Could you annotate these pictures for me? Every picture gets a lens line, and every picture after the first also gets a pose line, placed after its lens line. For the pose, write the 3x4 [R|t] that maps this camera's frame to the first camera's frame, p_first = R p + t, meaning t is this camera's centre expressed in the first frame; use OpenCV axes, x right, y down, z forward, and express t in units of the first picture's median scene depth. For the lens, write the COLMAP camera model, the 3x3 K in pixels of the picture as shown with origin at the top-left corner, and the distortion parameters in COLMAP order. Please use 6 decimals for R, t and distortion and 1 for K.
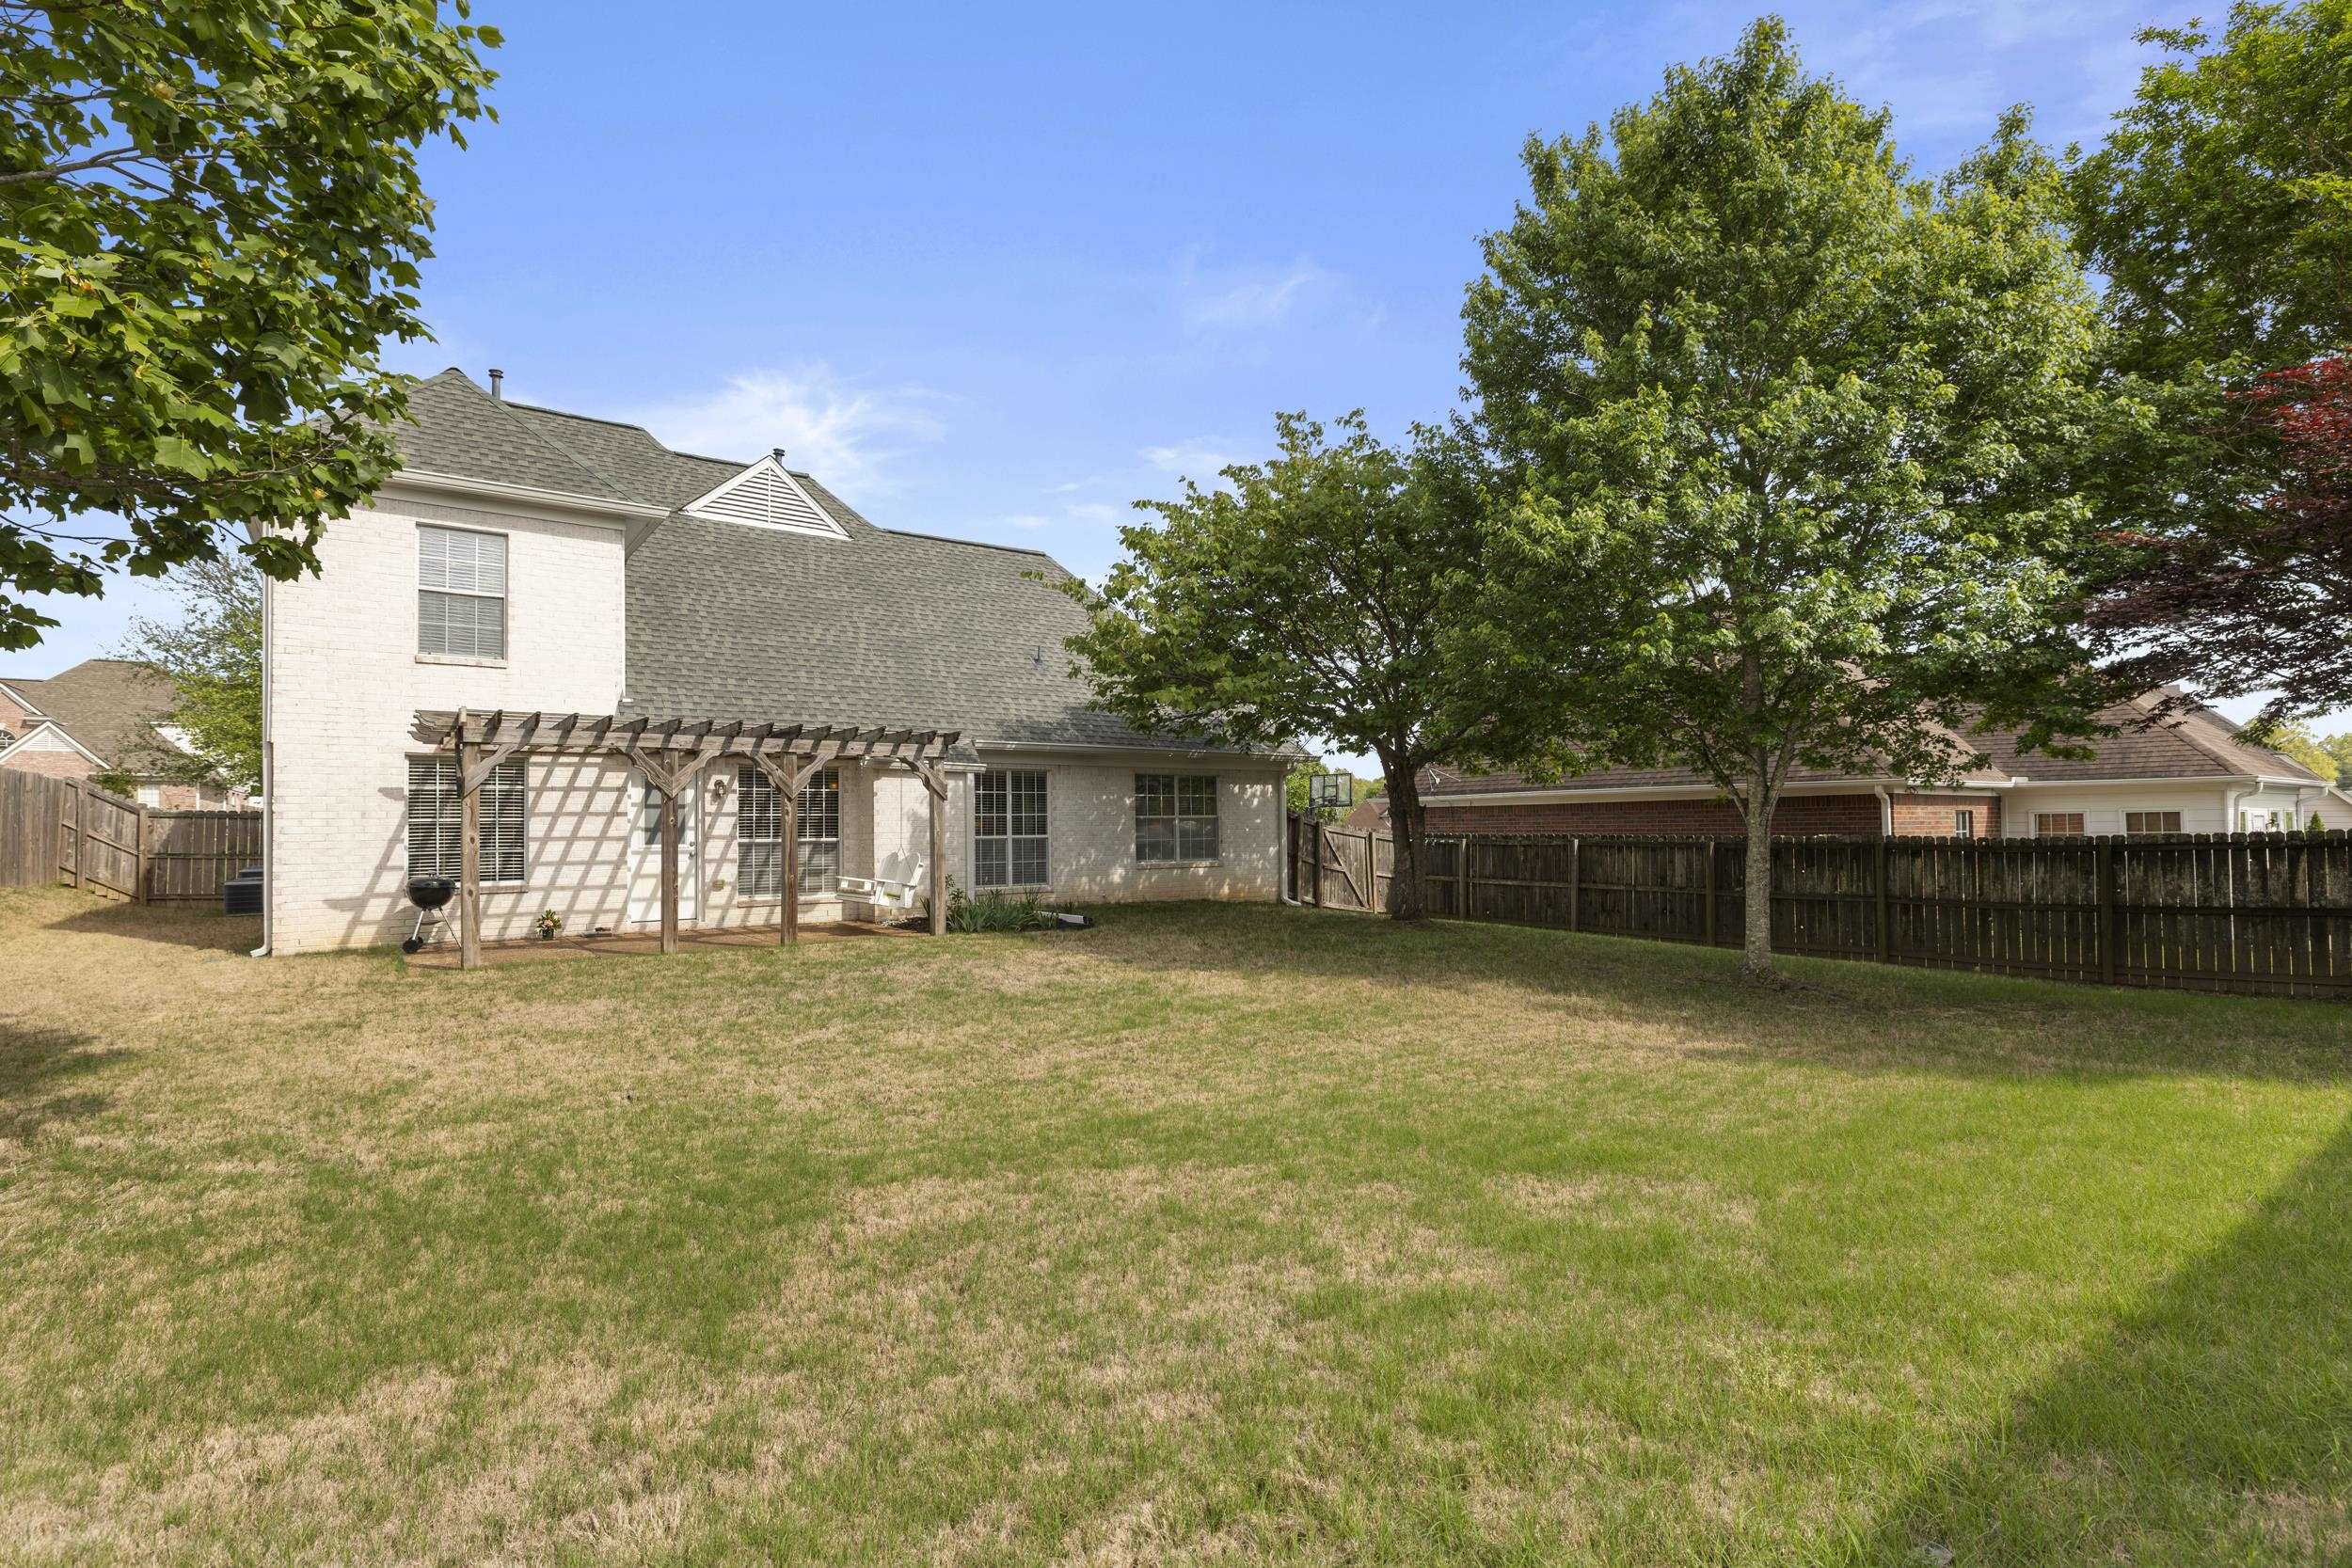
lens RADIAL K [[1102.4, 0, 1174.3], [0, 1102.4, 777.7], [0, 0, 1]] dist [-0.018591, -0.000030]
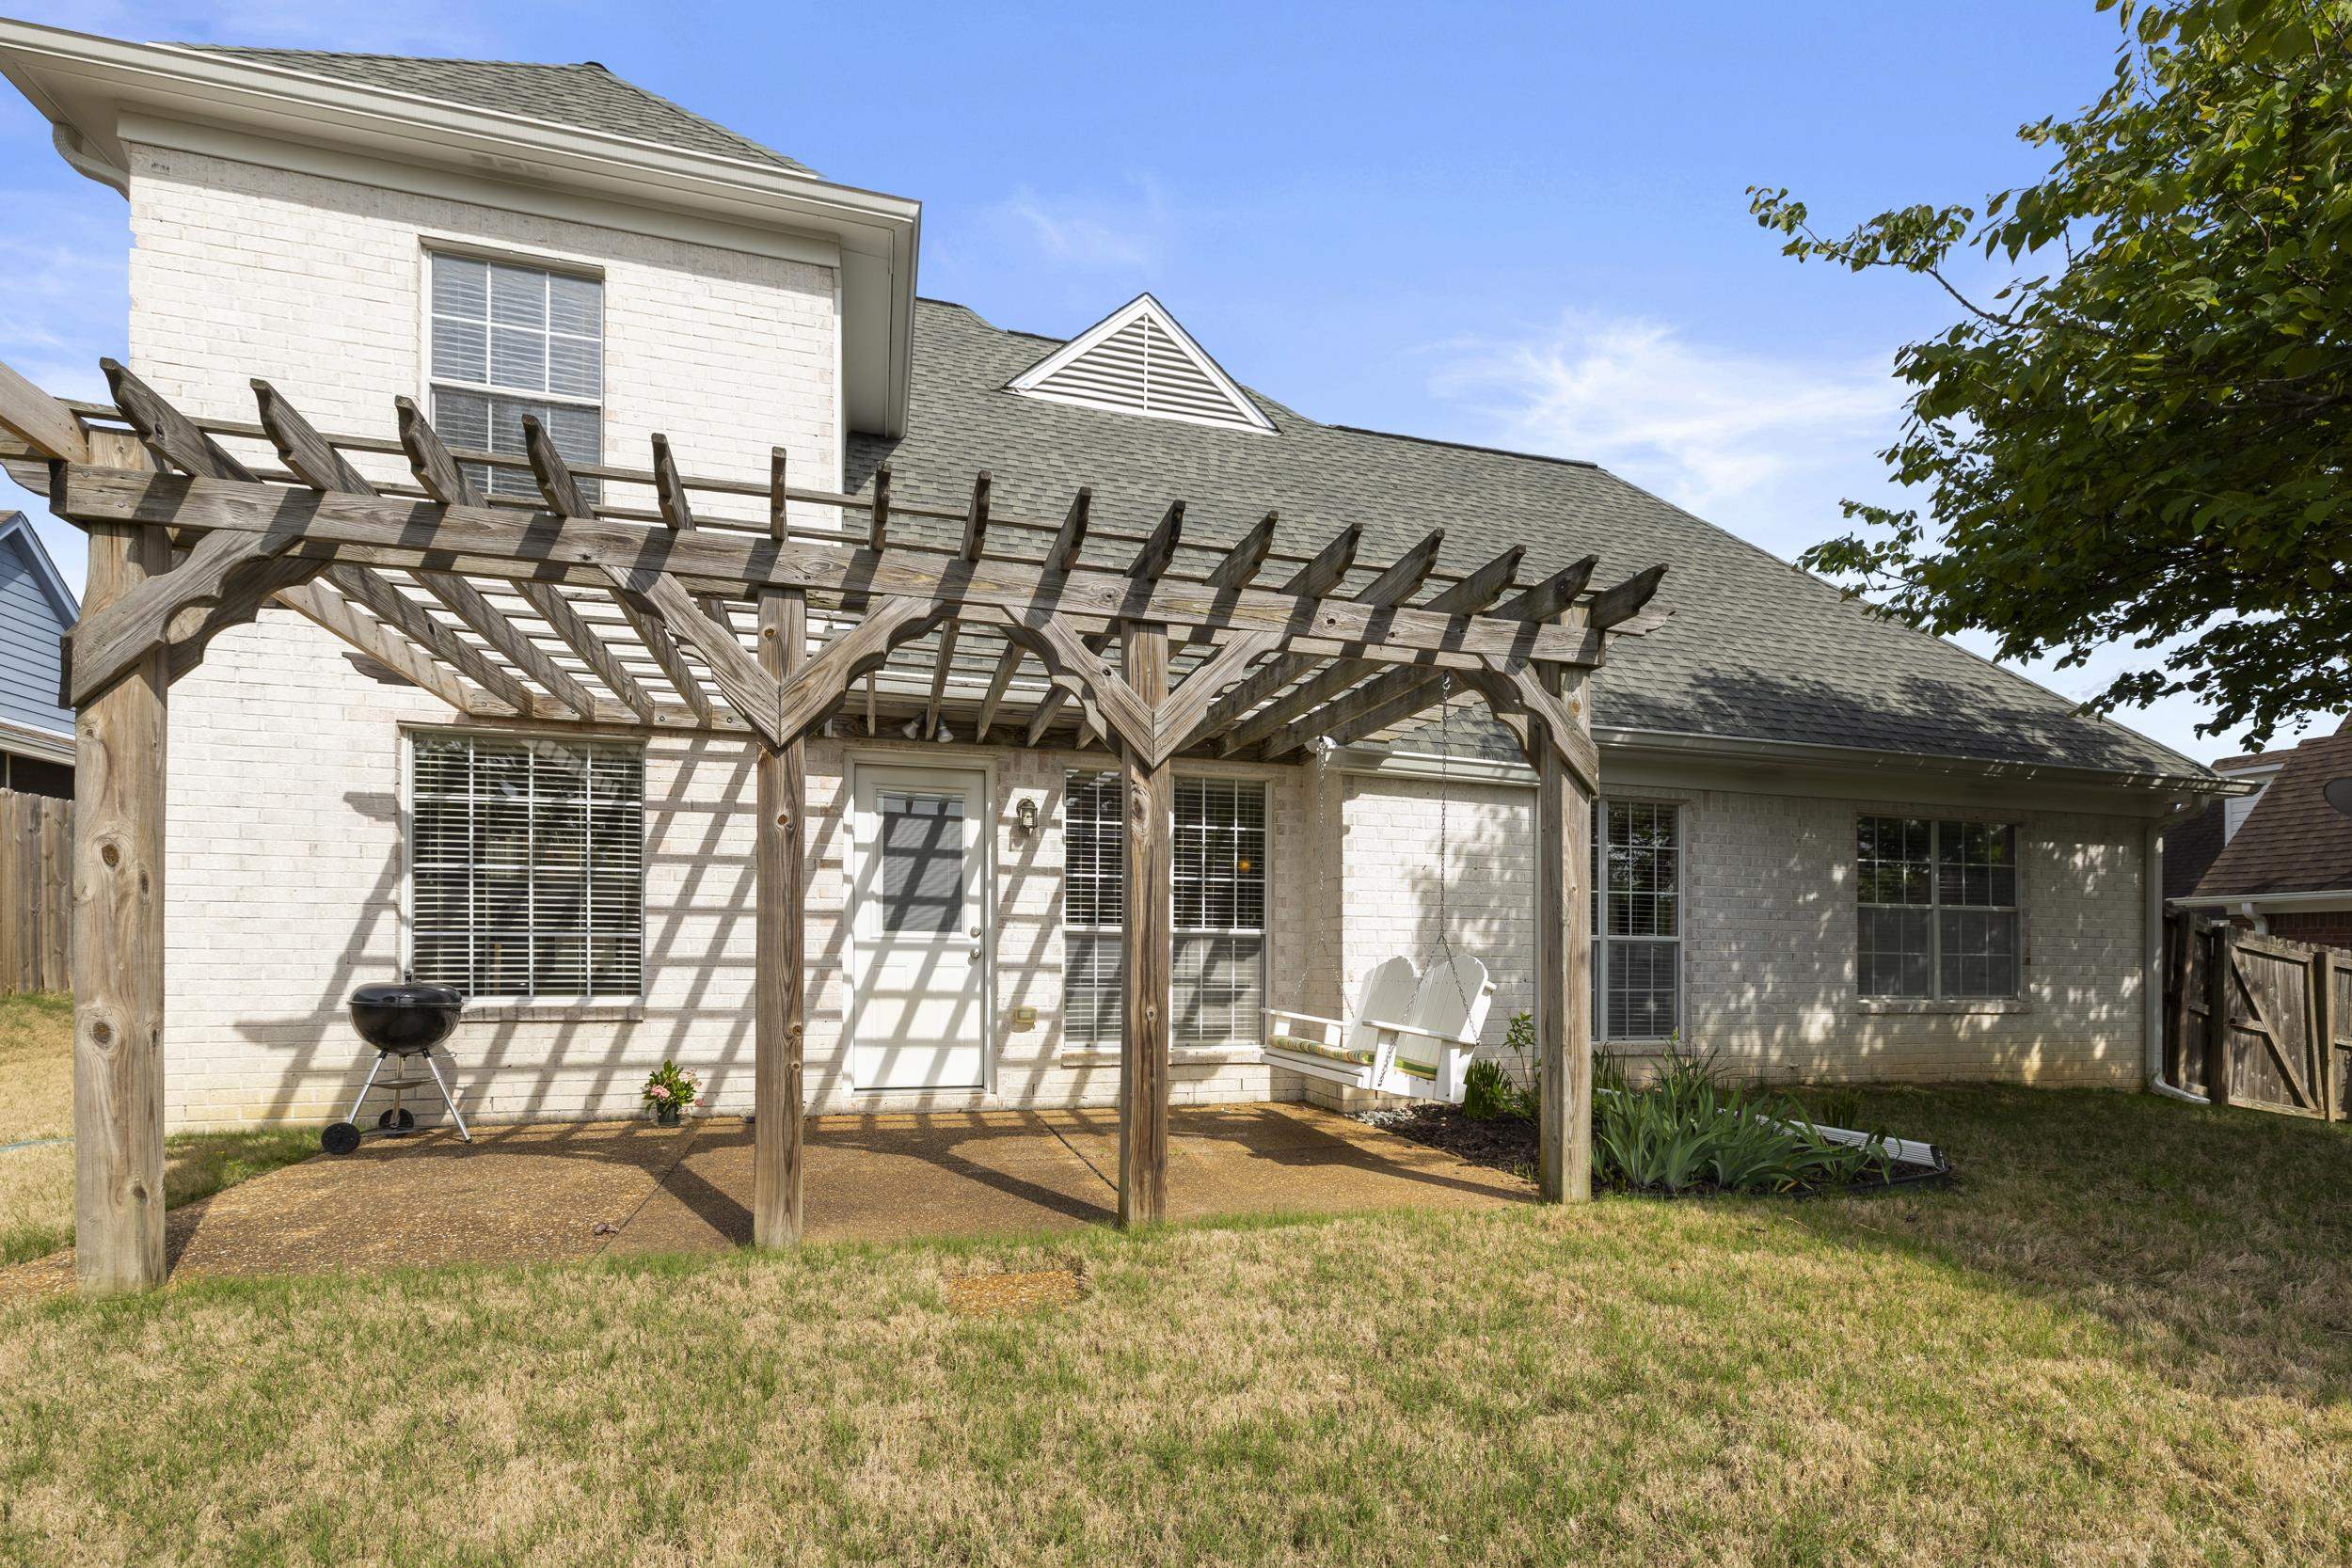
lens RADIAL K [[1034.6, 0, 1166.8], [0, 1034.6, 948.1], [0, 0, 1]] dist [-0.000760, 0.000029]
pose [[0.935077, 0.015921, -0.354087, -0.198325], [-0.004363, 0.999432, 0.033415, 0.052039], [0.354418, -0.029701, 0.934615, 0.603512]]
